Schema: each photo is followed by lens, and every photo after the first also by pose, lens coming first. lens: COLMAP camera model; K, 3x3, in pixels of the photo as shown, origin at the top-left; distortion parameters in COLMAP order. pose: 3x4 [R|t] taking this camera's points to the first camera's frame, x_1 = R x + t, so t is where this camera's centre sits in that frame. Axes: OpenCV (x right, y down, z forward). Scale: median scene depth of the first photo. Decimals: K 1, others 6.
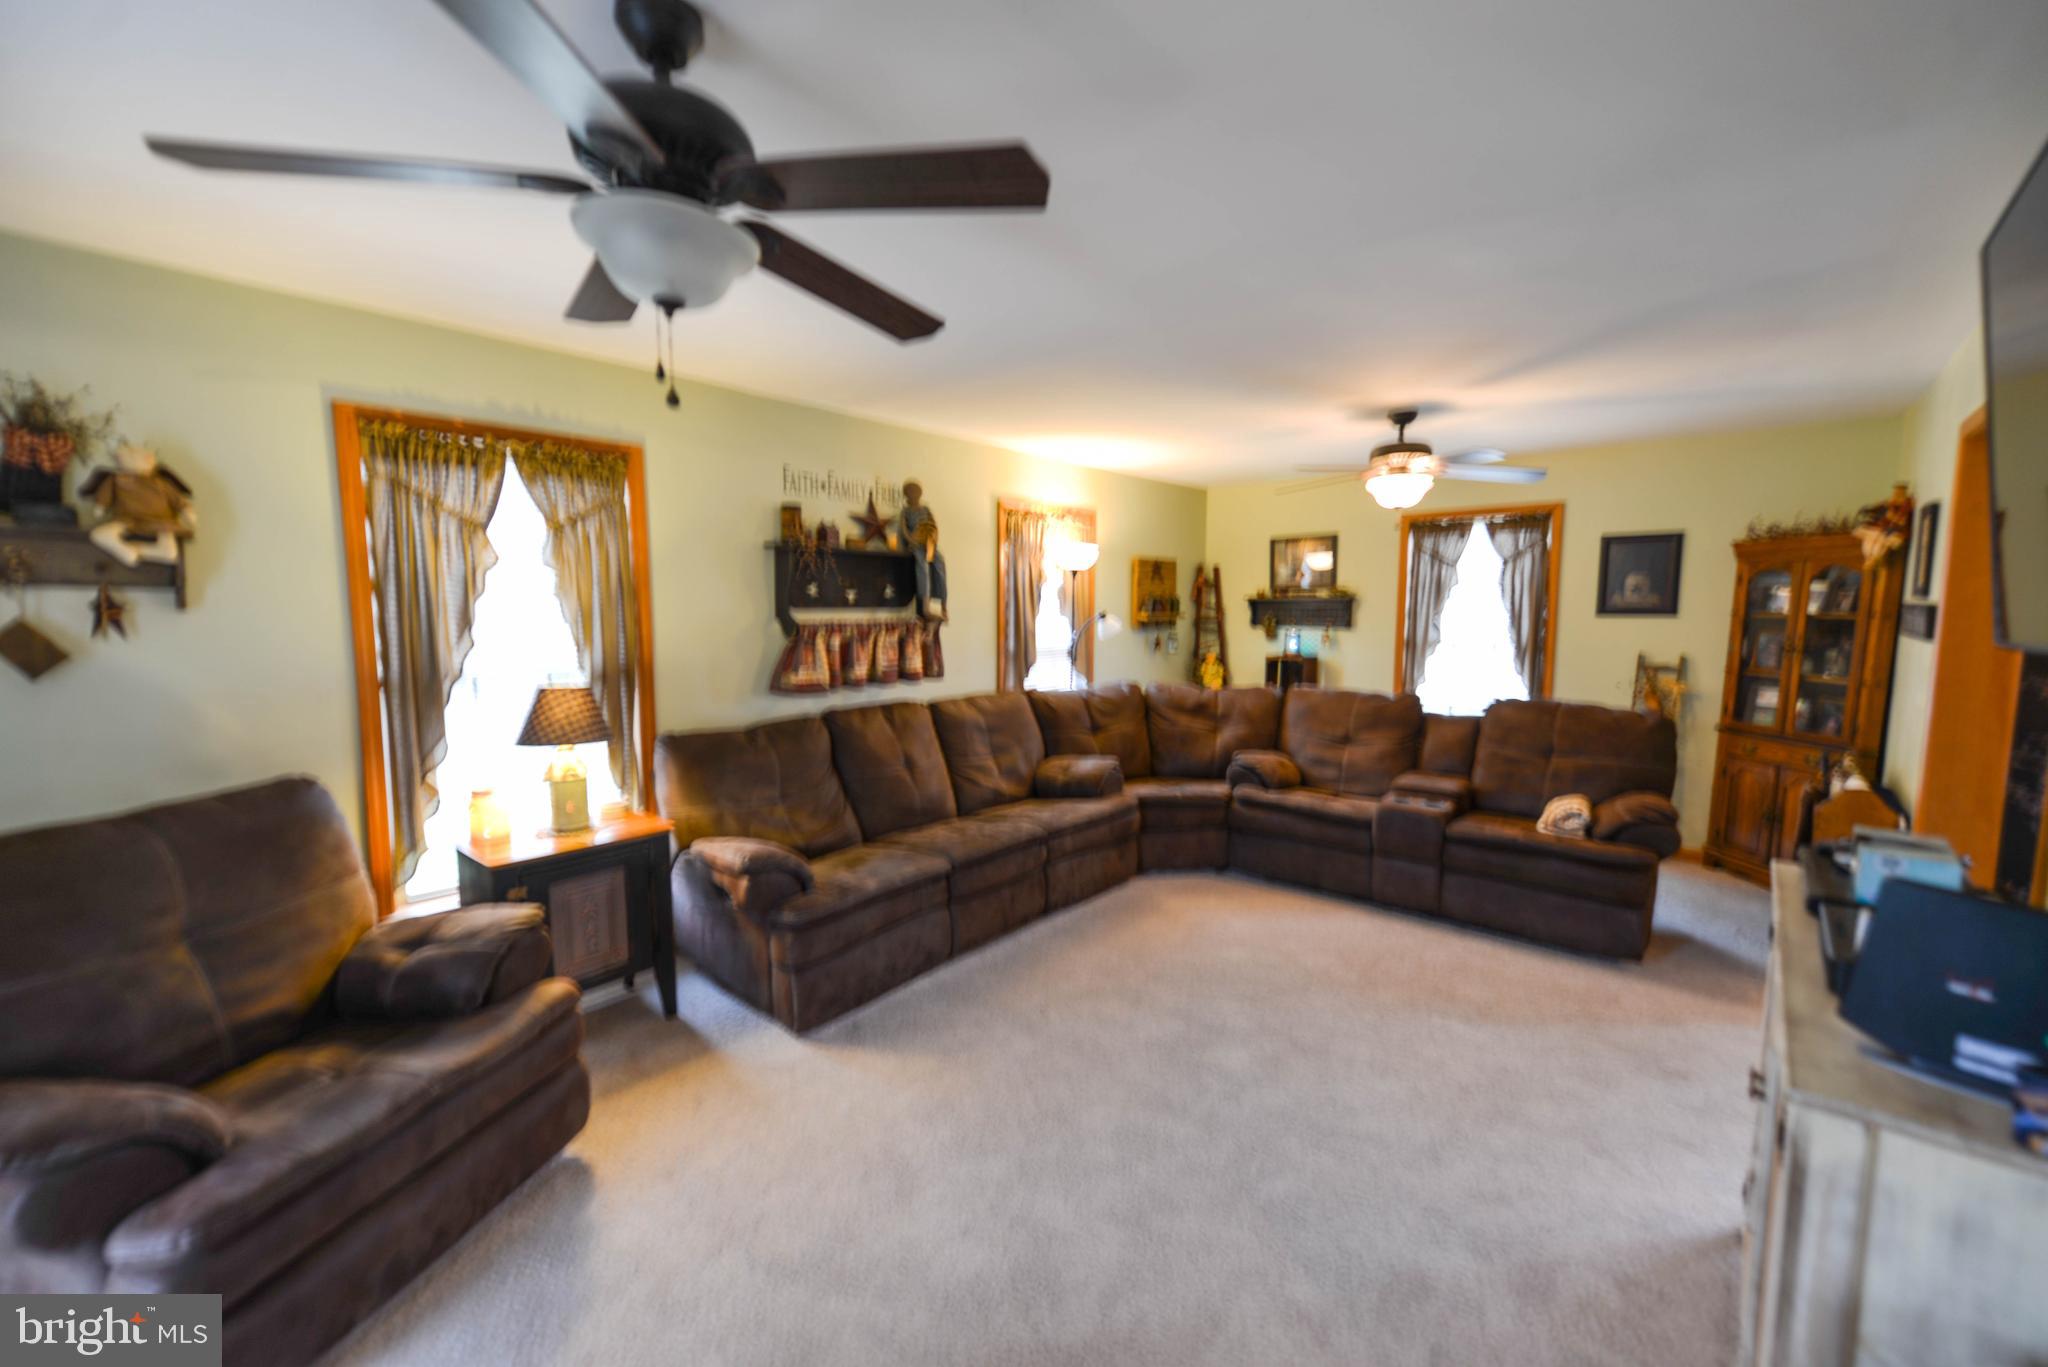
lens RADIAL K [[806.7, 0, 1021.8], [0, 806.7, 682.5], [0, 0, 1]] dist [0.010793, -0.003236]
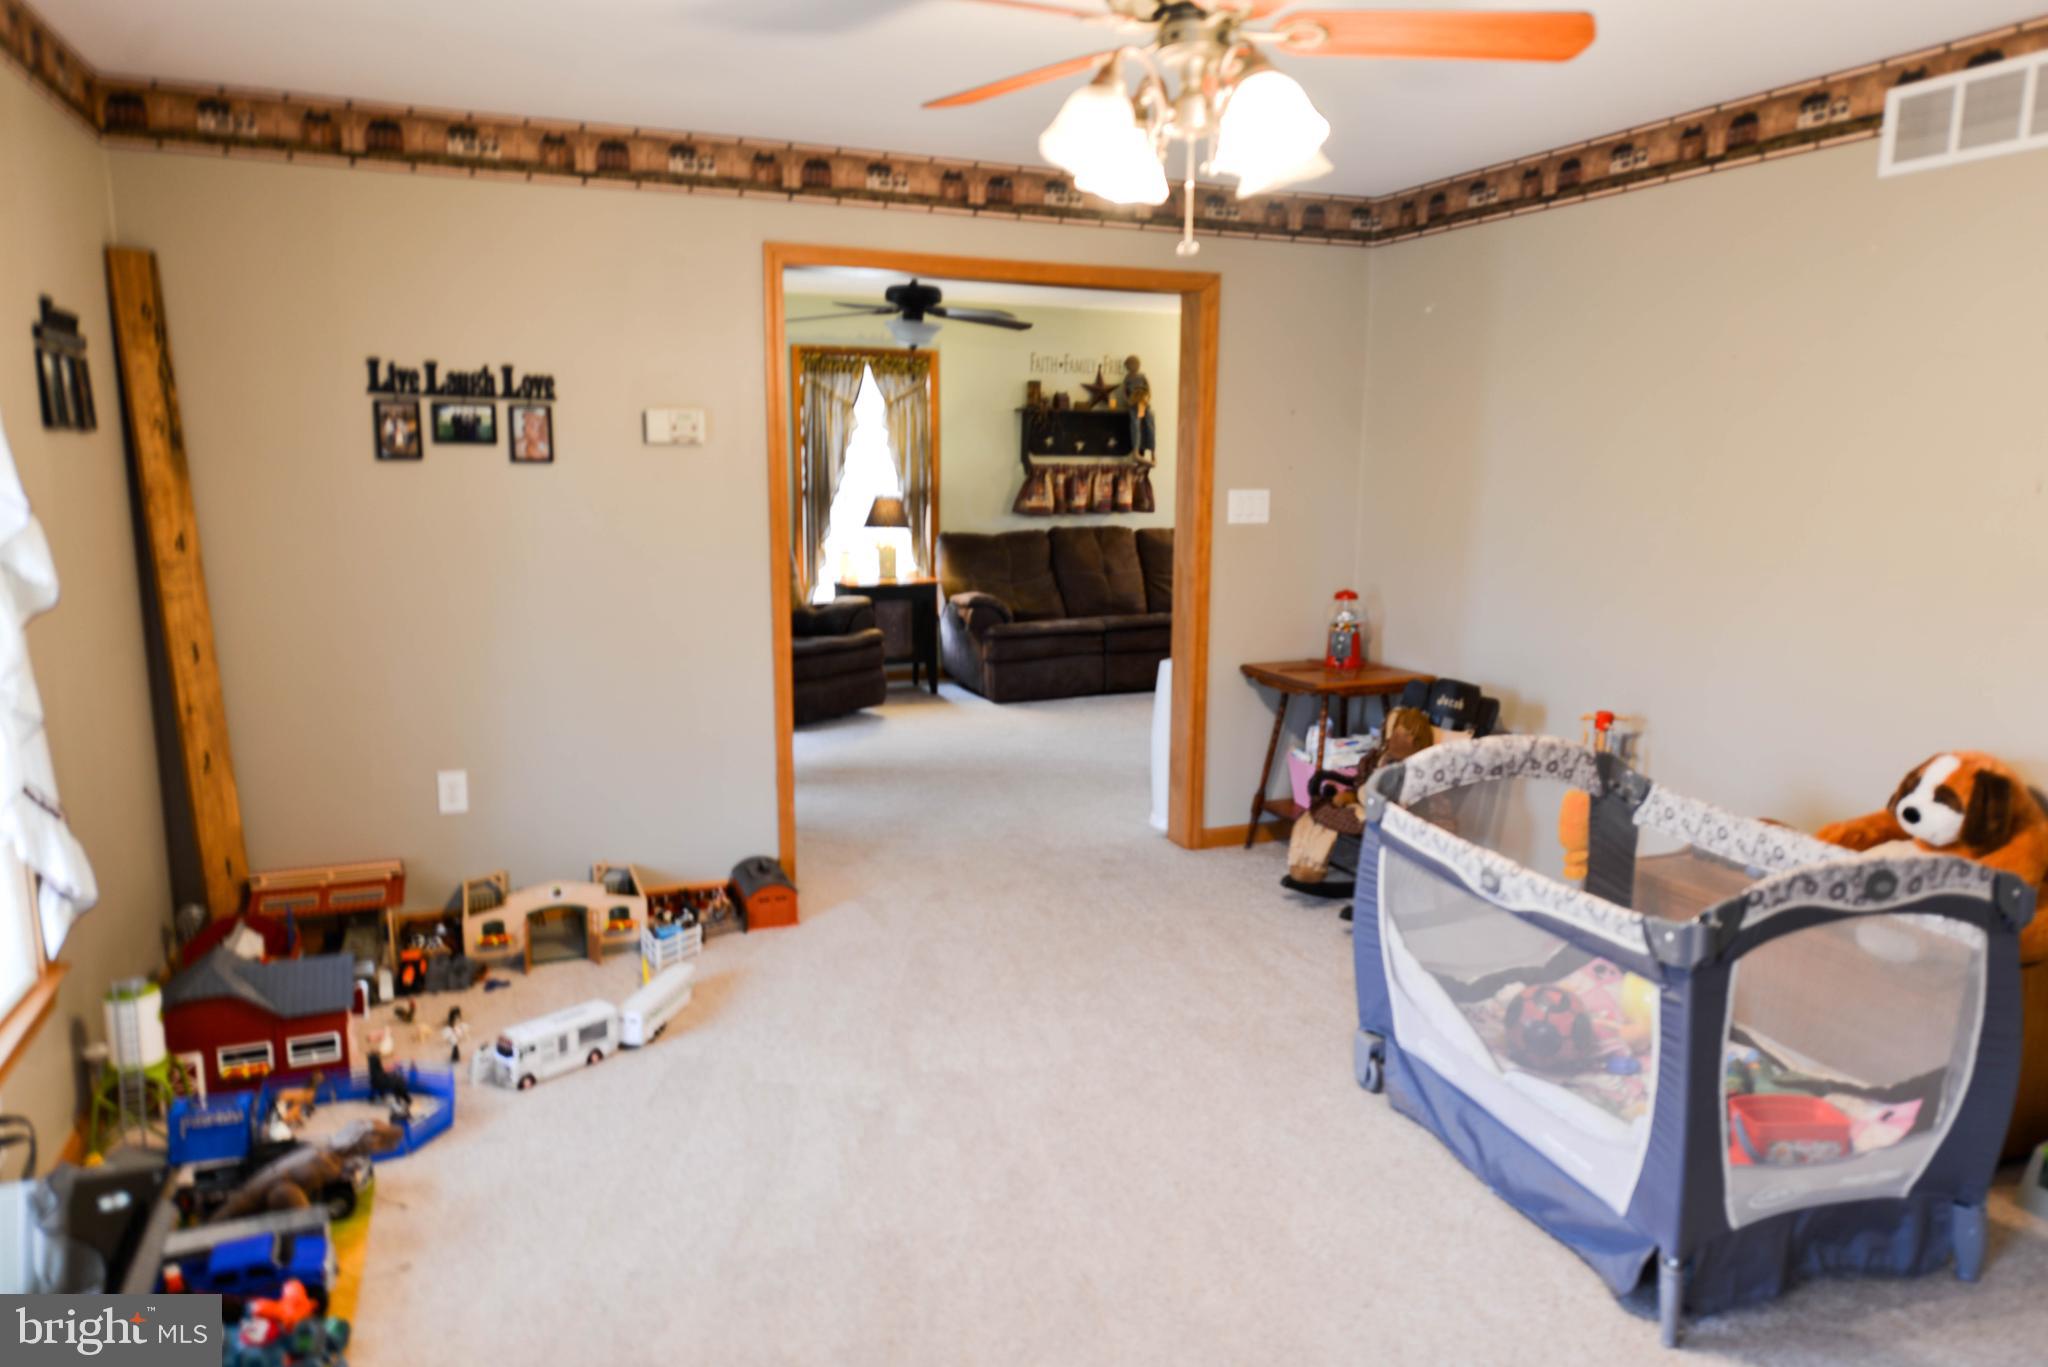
lens RADIAL K [[1371.1, 0, 1024.0], [0, 1371.1, 683.5], [0, 0, 1]] dist [-0.001296, 0.005678]
pose [[0.901449, 0.079052, -0.425607, 0.759512], [-0.049955, 0.995613, 0.079118, 0.118724], [0.429994, -0.050060, 0.901443, -1.198179]]
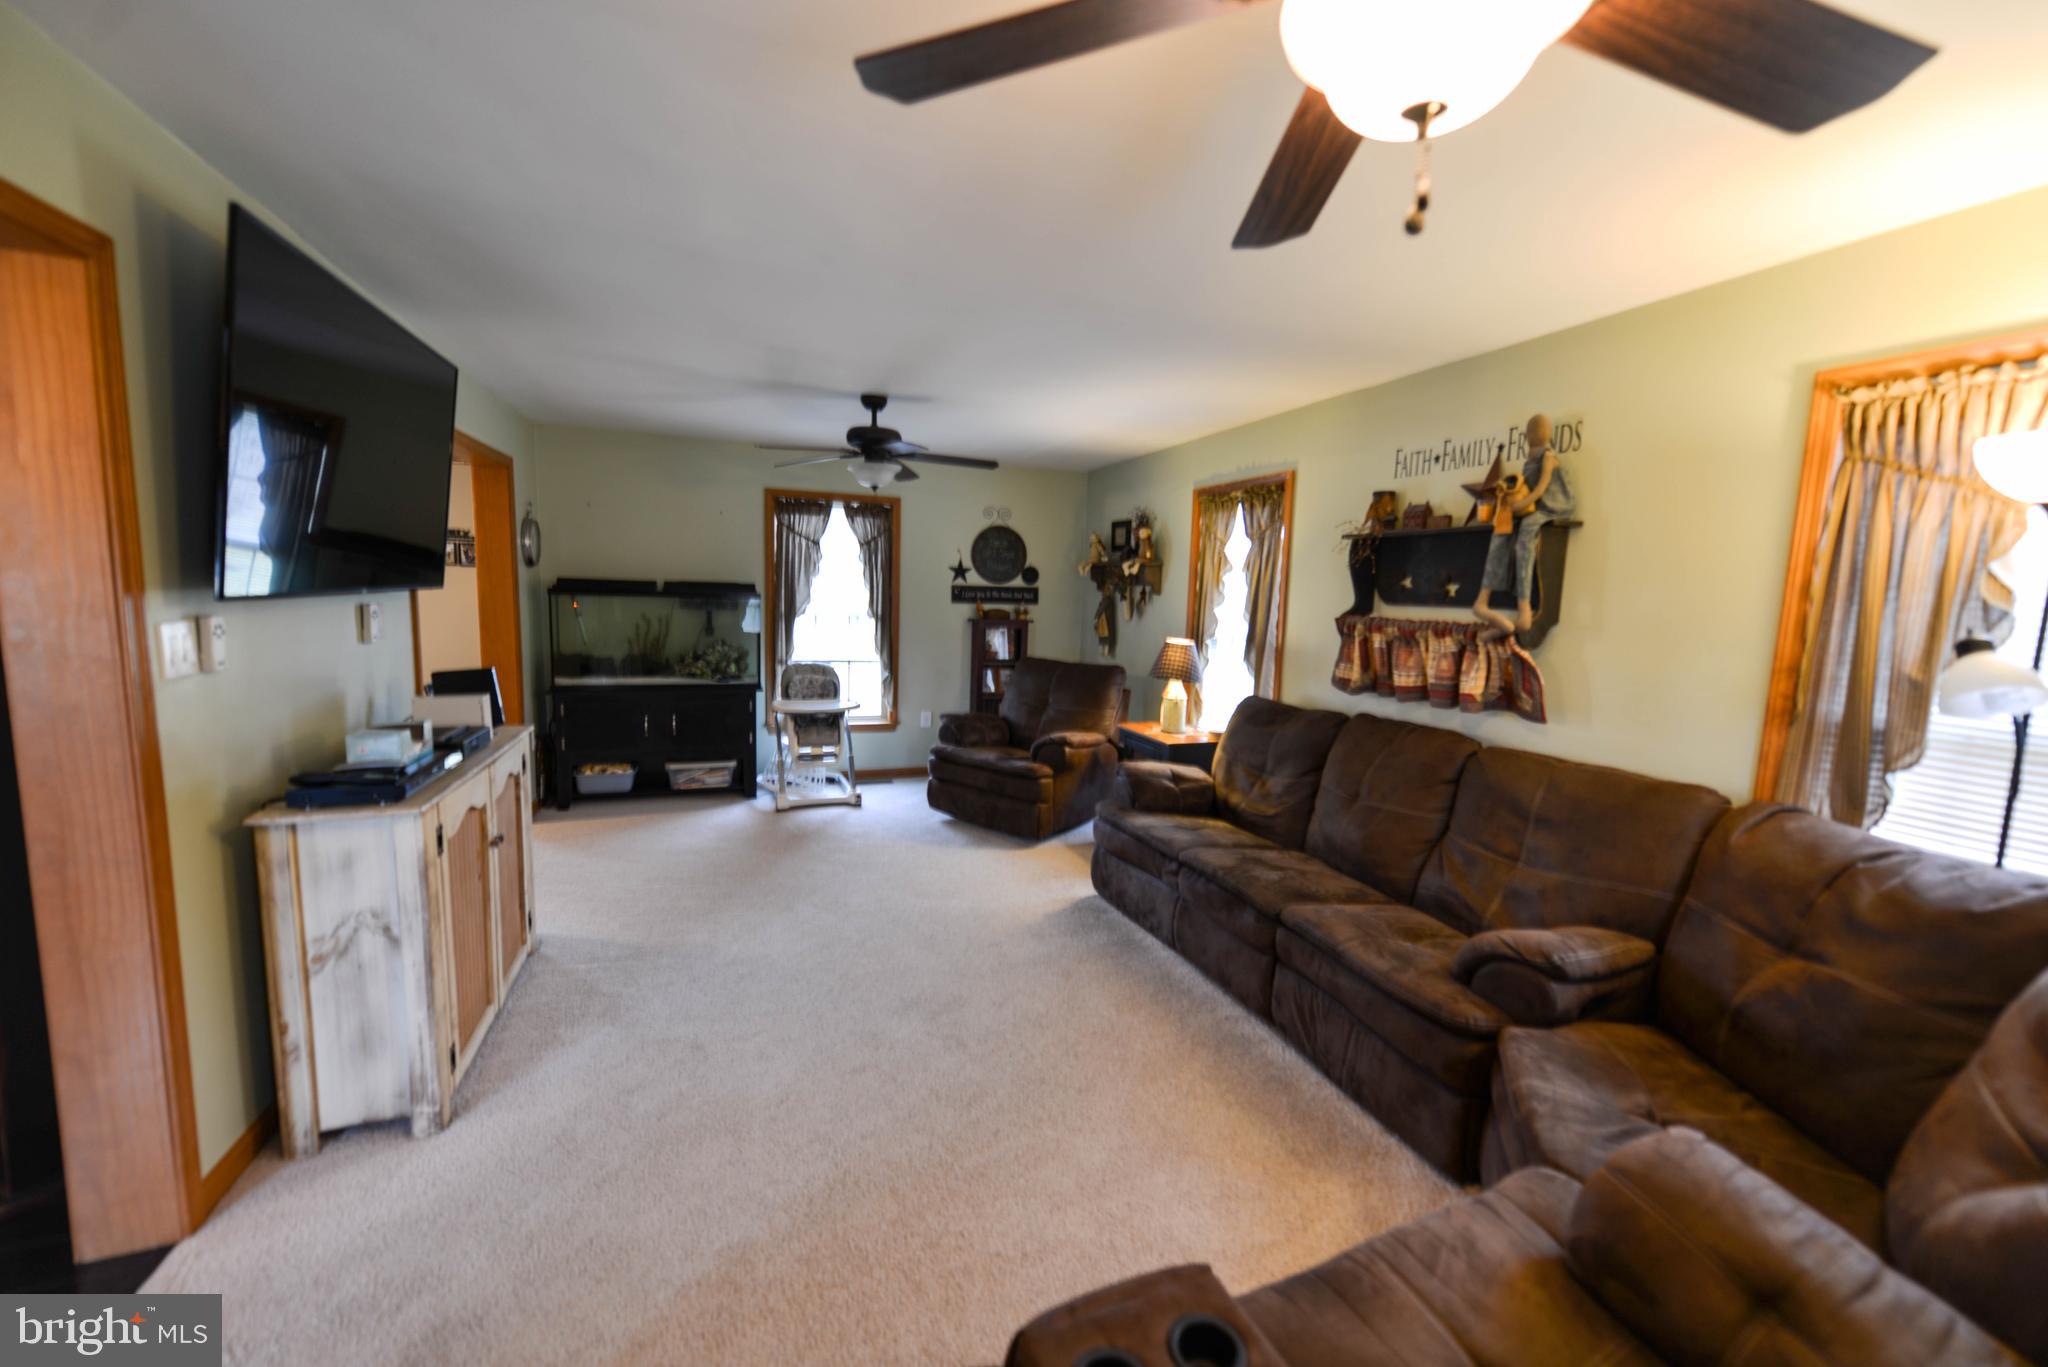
lens RADIAL K [[806.7, 0, 1021.8], [0, 806.7, 682.5], [0, 0, 1]] dist [0.010793, -0.003236]
pose [[-0.480591, 0.090219, -0.872292, 0.743878], [-0.114087, 0.979808, 0.164195, -0.107533], [0.869492, 0.178428, -0.460594, 1.091550]]
